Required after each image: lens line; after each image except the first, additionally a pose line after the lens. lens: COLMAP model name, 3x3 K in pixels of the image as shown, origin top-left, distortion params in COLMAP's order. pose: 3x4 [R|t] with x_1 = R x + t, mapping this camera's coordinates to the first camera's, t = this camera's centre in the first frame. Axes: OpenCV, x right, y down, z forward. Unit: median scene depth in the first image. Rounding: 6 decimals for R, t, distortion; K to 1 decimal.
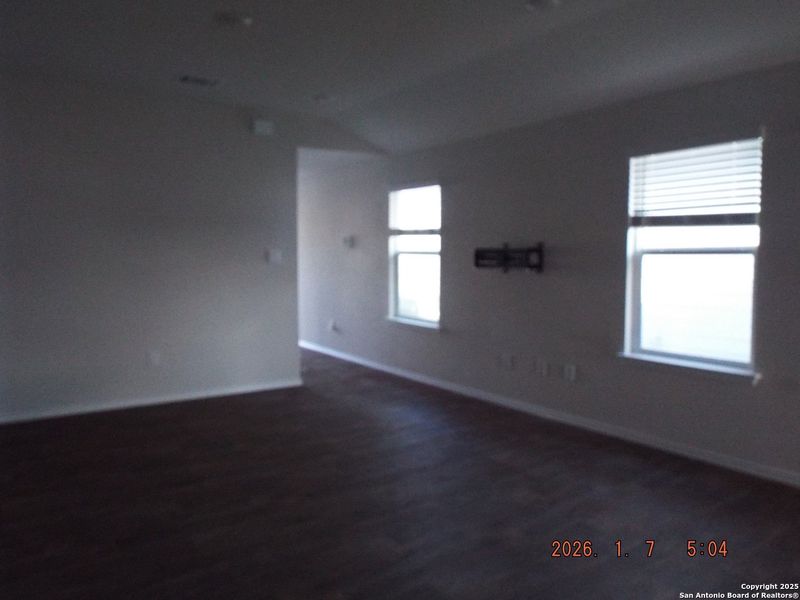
lens RADIAL K [[599.5, 0, 400.0], [0, 599.5, 300.0], [0, 0, 1]] dist [-0.035286, 0.007112]
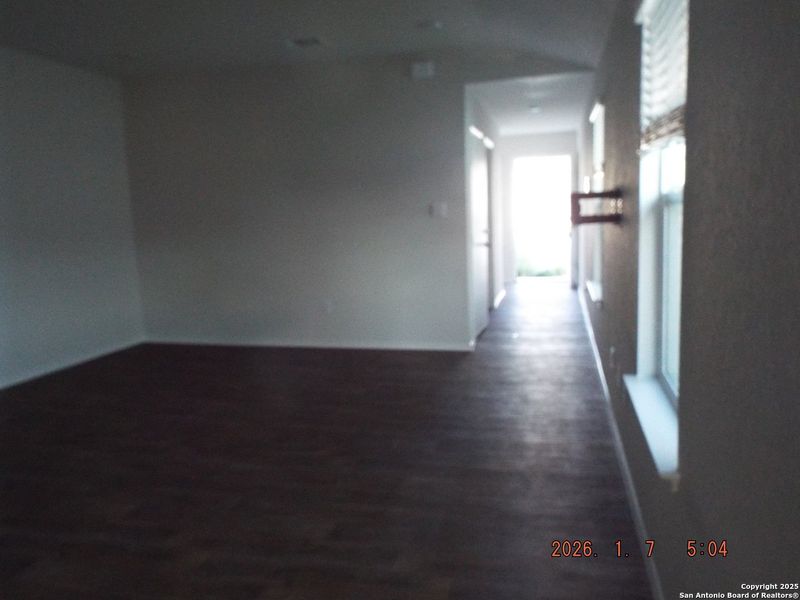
lens RADIAL K [[599.5, 0, 400.0], [0, 599.5, 300.0], [0, 0, 1]] dist [-0.035286, 0.007112]
pose [[0.678943, 0.084624, -0.729298, 0.448445], [-0.015076, 0.994733, 0.101388, -0.027248], [0.734036, -0.057842, 0.676642, 0.325055]]
